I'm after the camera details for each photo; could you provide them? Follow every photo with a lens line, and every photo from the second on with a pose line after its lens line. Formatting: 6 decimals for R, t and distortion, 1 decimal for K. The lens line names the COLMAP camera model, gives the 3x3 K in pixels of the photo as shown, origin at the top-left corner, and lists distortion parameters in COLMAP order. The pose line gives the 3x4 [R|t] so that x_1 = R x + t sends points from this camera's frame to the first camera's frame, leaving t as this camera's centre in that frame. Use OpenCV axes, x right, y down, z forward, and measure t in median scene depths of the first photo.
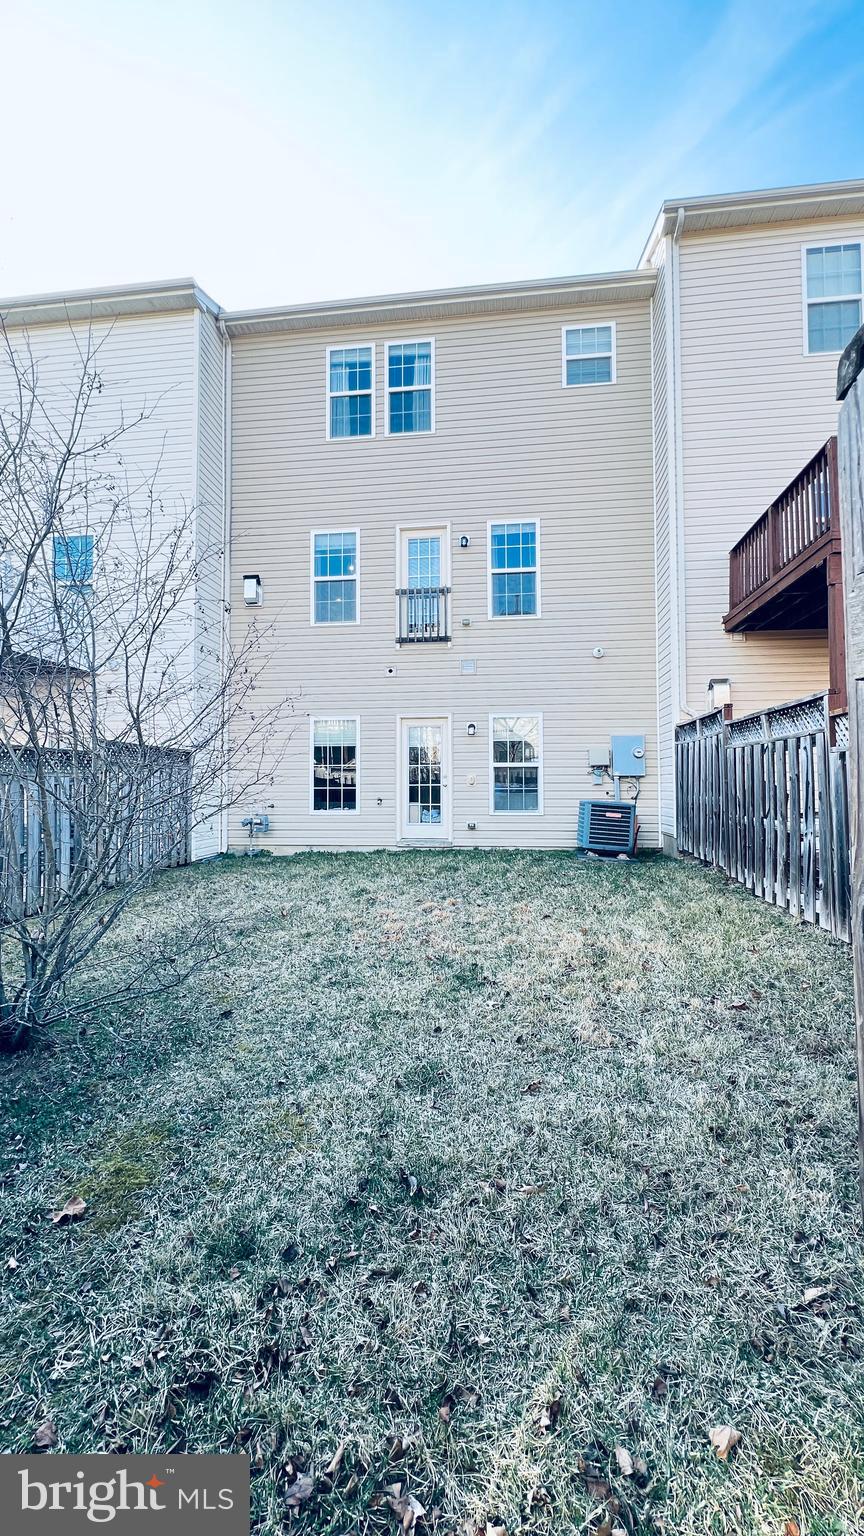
lens RADIAL K [[612.6, 0, 432.0], [0, 612.6, 768.0], [0, 0, 1]] dist [-0.003239, 0.000023]
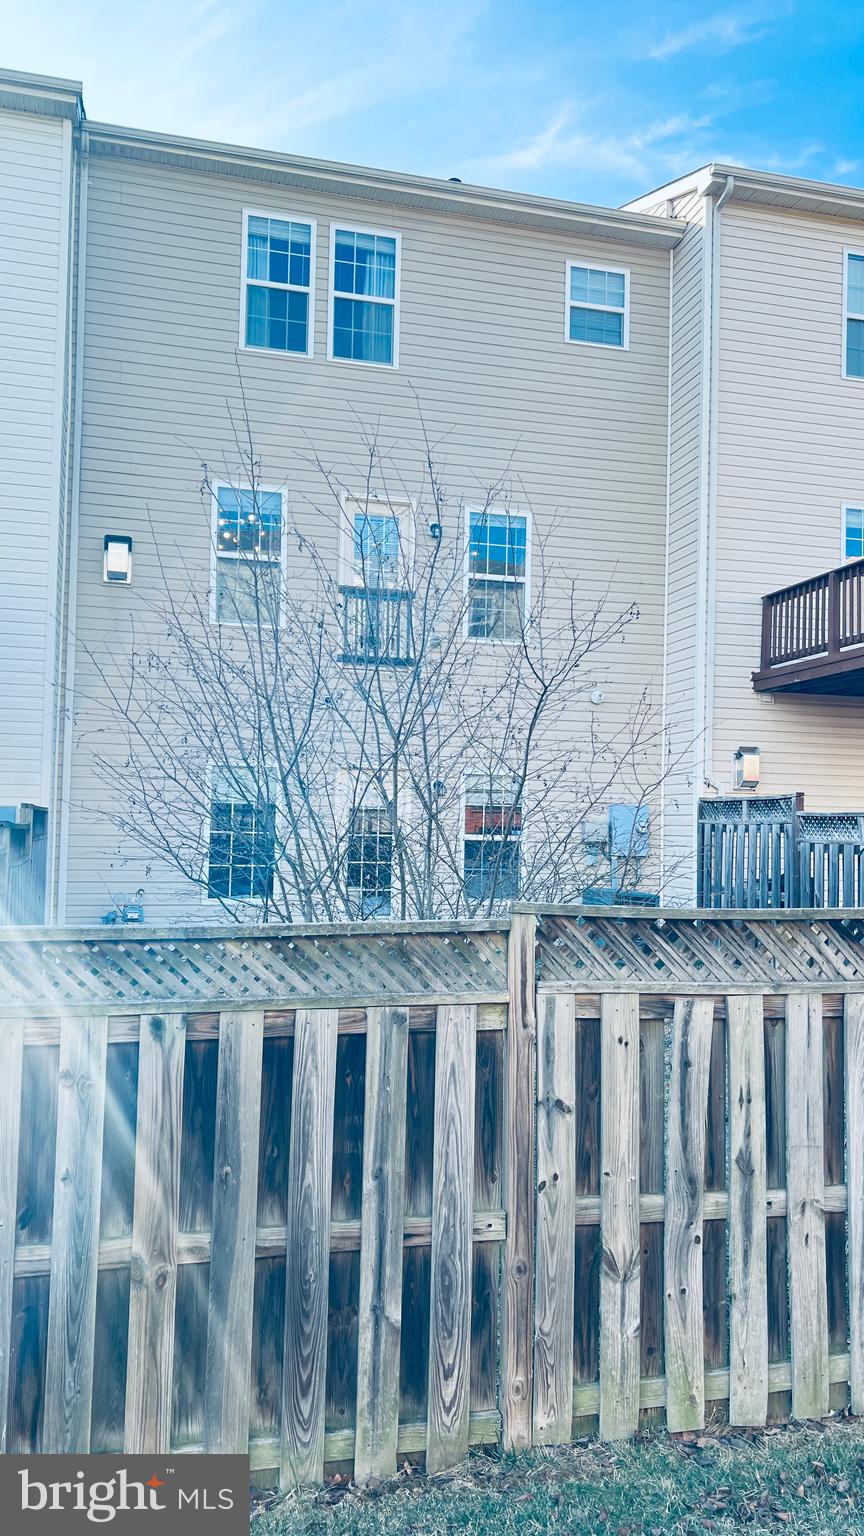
lens RADIAL K [[1153.0, 0, 429.2], [0, 1153.0, 788.4], [0, 0, 1]] dist [0.076473, -0.108451]
pose [[0.929342, 0.035869, 0.367473, -0.444558], [-0.035569, 0.999338, -0.007590, -0.050975], [-0.367502, -0.006017, 0.930003, -0.278023]]
